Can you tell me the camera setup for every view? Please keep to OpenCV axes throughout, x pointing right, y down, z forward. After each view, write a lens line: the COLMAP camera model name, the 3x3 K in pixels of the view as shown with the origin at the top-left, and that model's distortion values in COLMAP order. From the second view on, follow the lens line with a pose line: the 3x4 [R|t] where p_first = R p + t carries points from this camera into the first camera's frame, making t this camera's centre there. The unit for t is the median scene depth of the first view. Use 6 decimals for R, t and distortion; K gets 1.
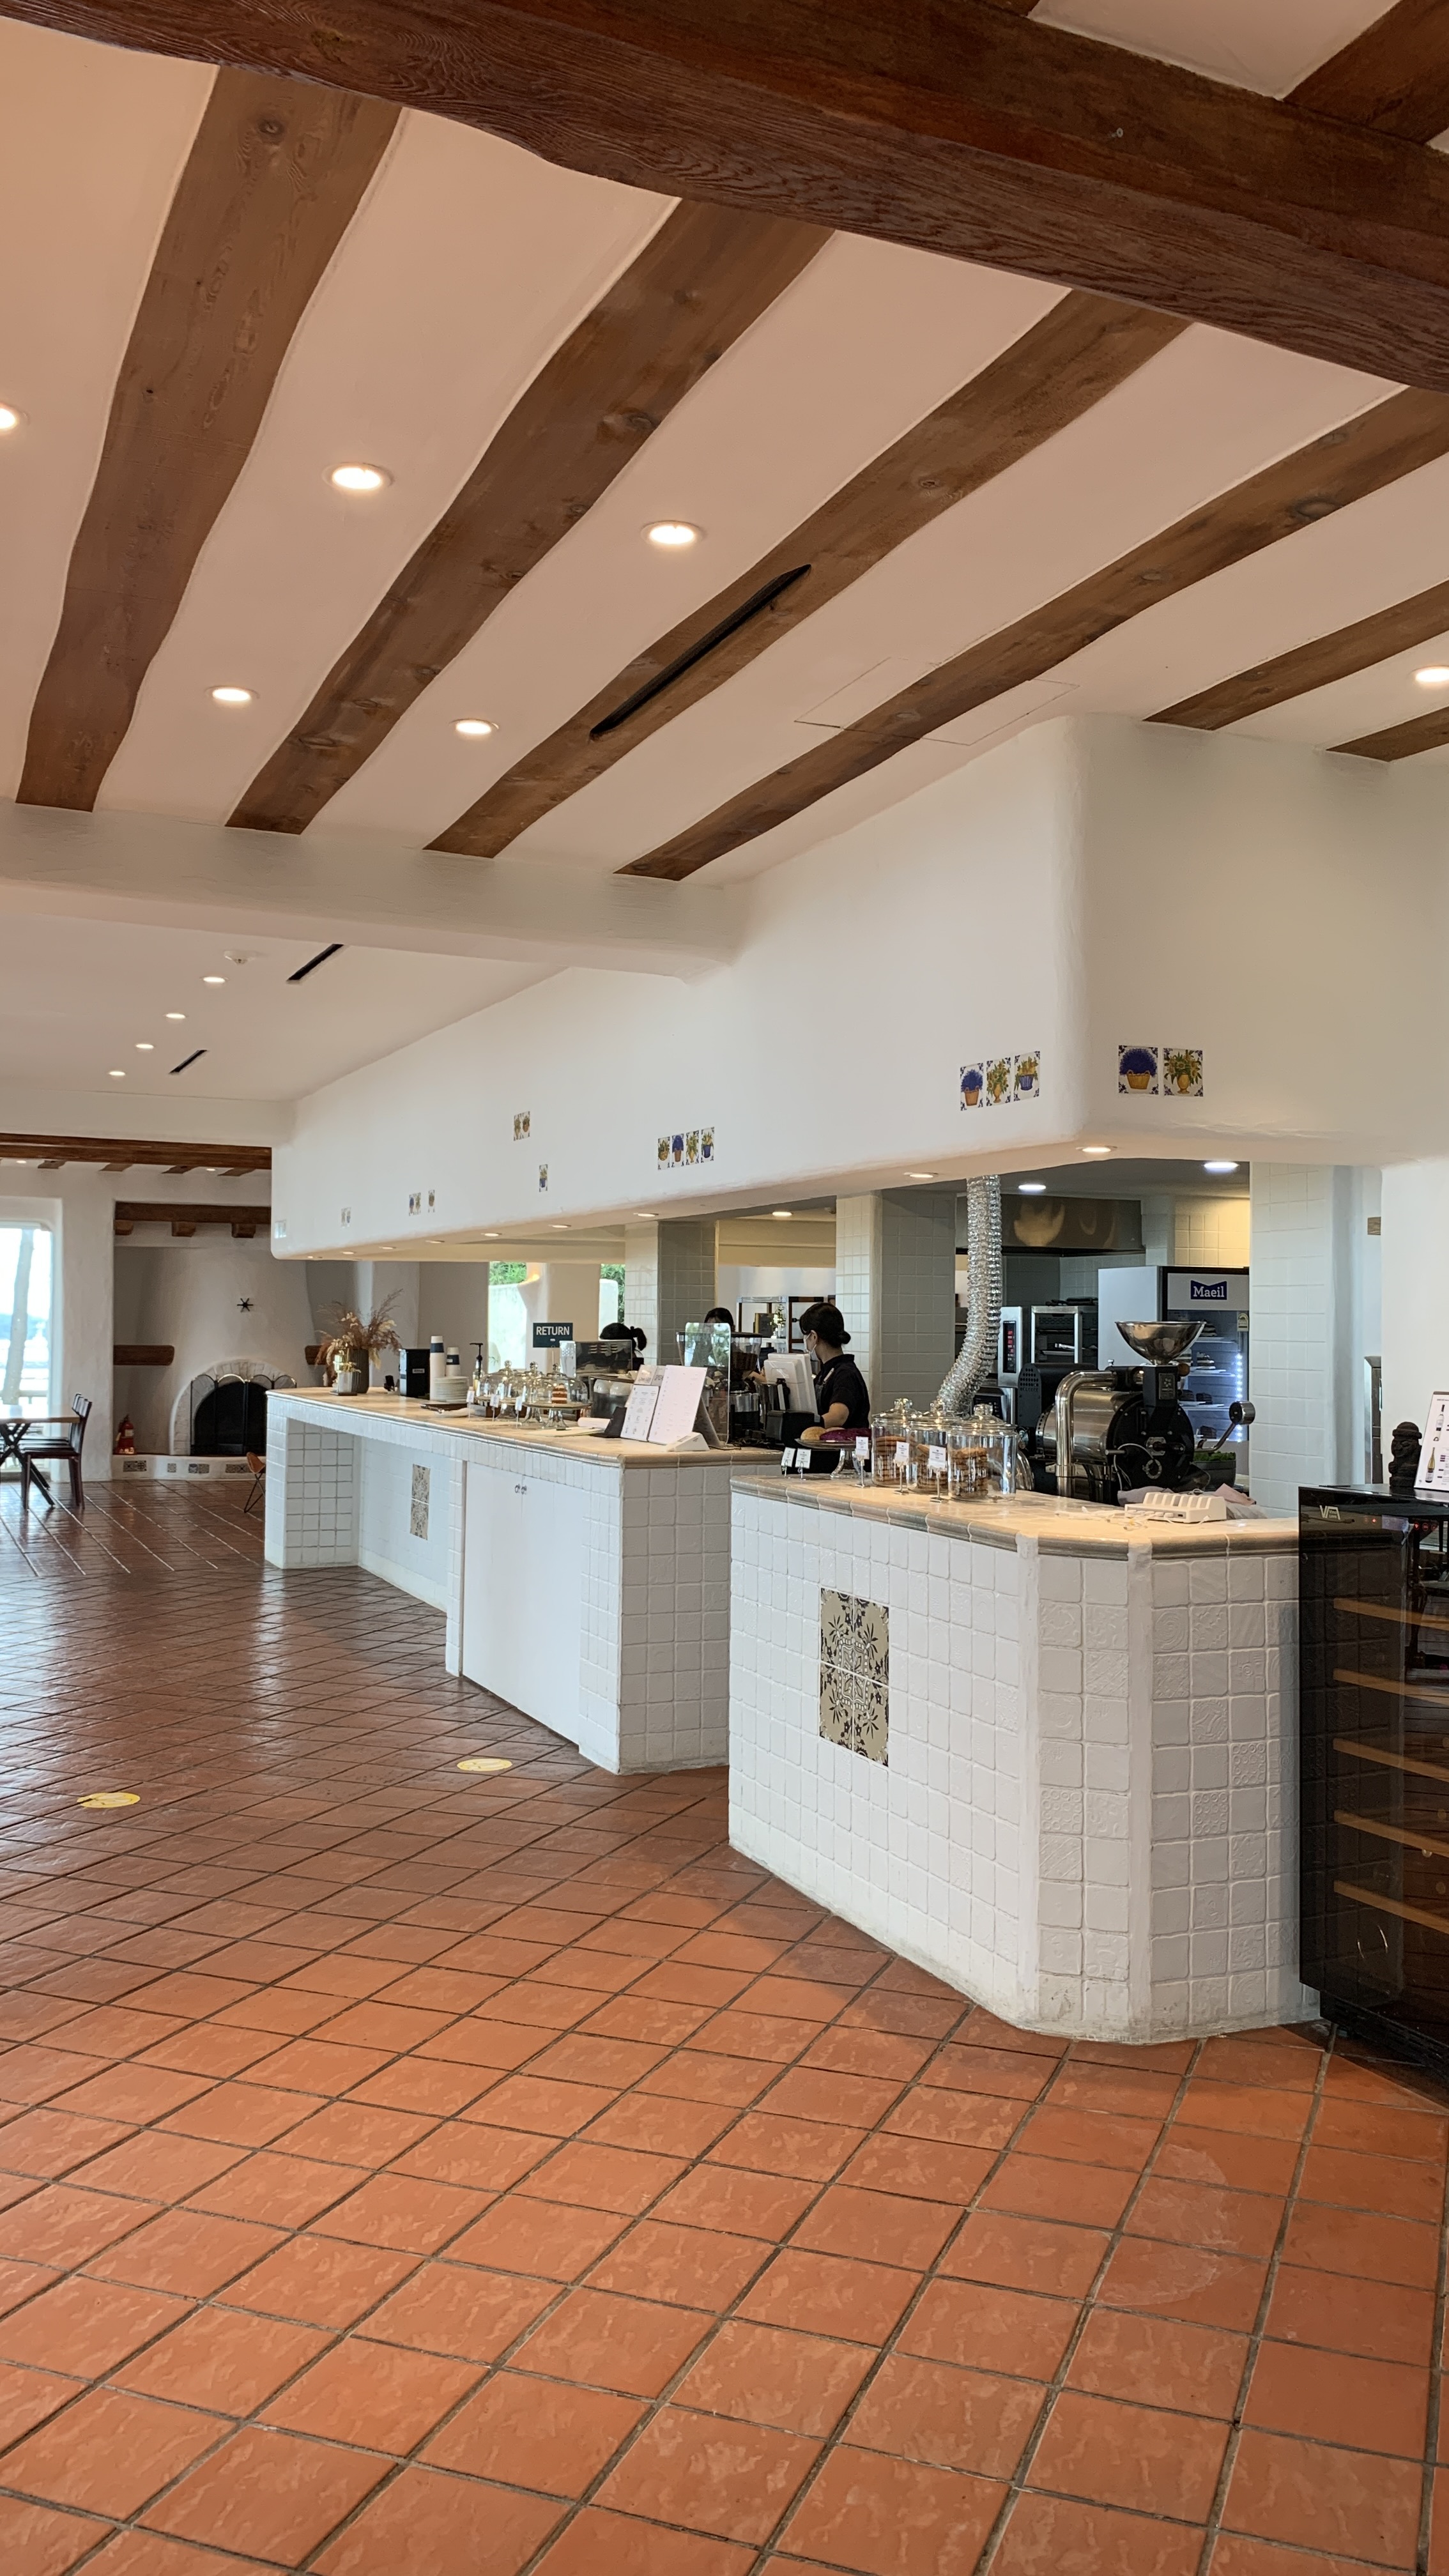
lens RADIAL K [[1953.5, 0, 724.5], [0, 1953.5, 1288.0], [0, 0, 1]] dist [-0.002587, 0.006452]
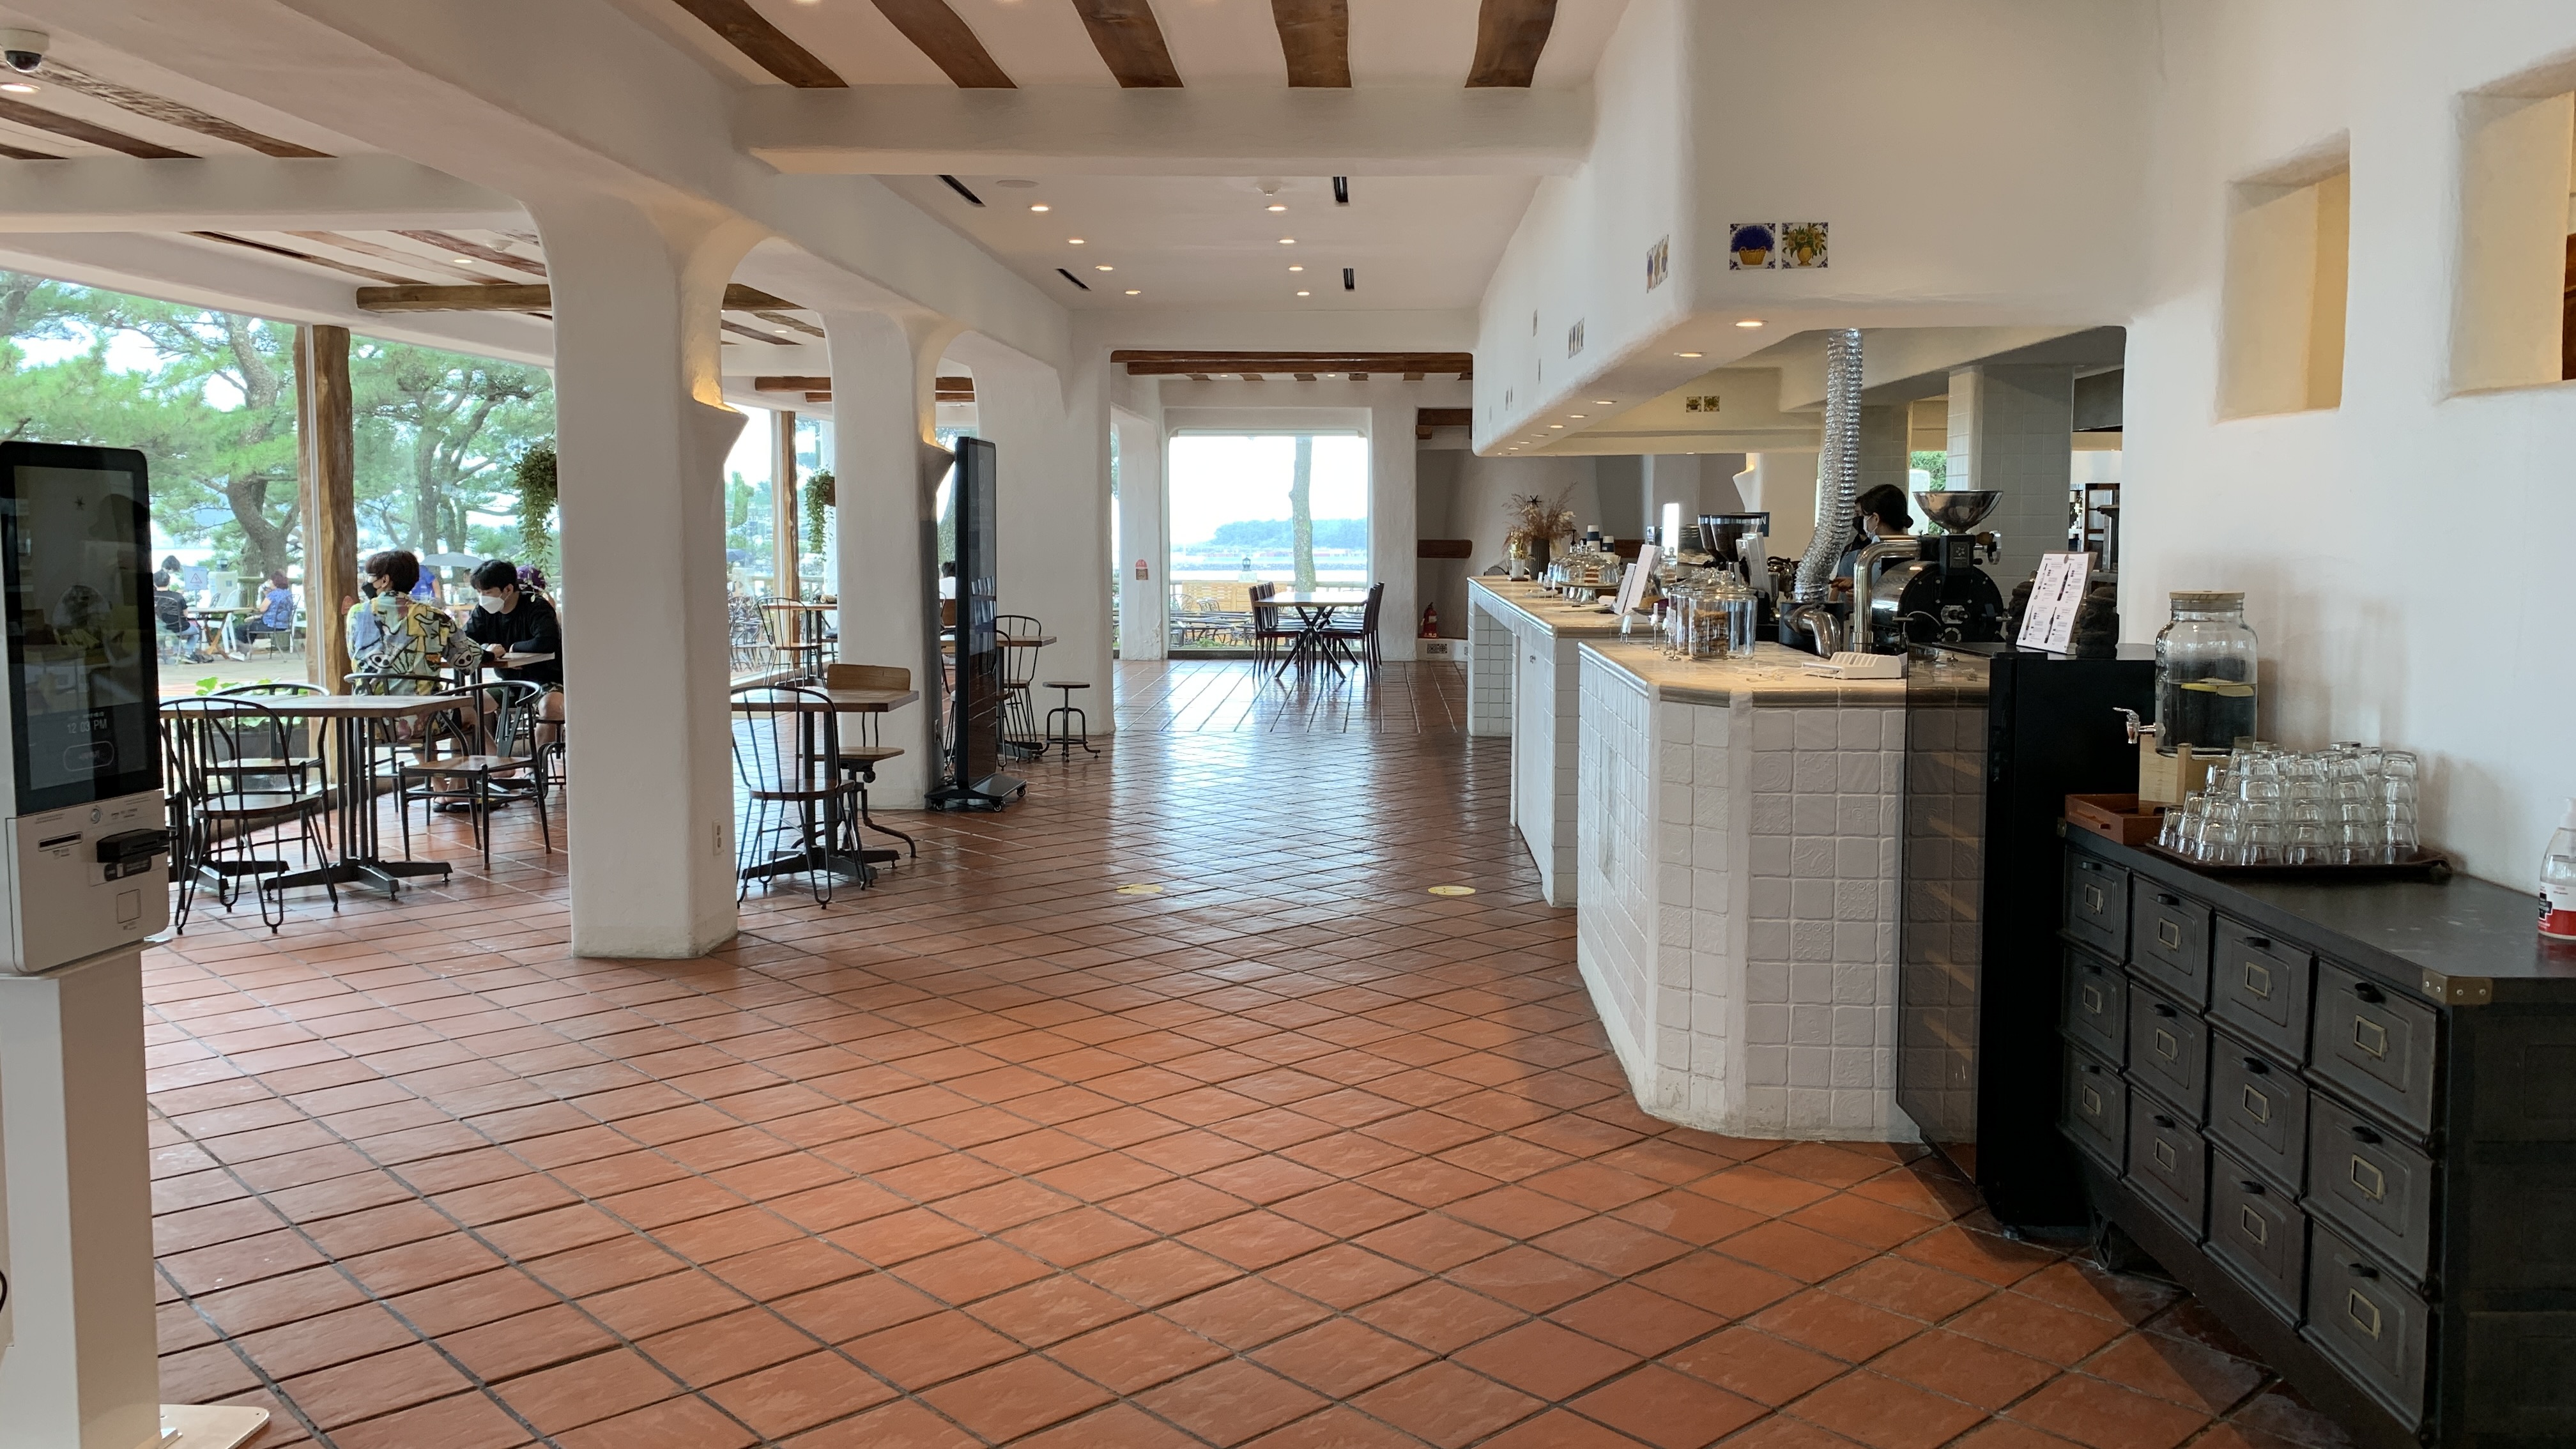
lens RADIAL K [[1901.3, 0, 1288.0], [0, 1901.3, 724.5], [0, 0, 1]] dist [0.032025, 0.000256]
pose [[0.901679, 0.037699, -0.430759, 0.437525], [0.015346, 0.992775, 0.119007, 0.018332], [0.432133, -0.113917, 0.894586, -0.061449]]
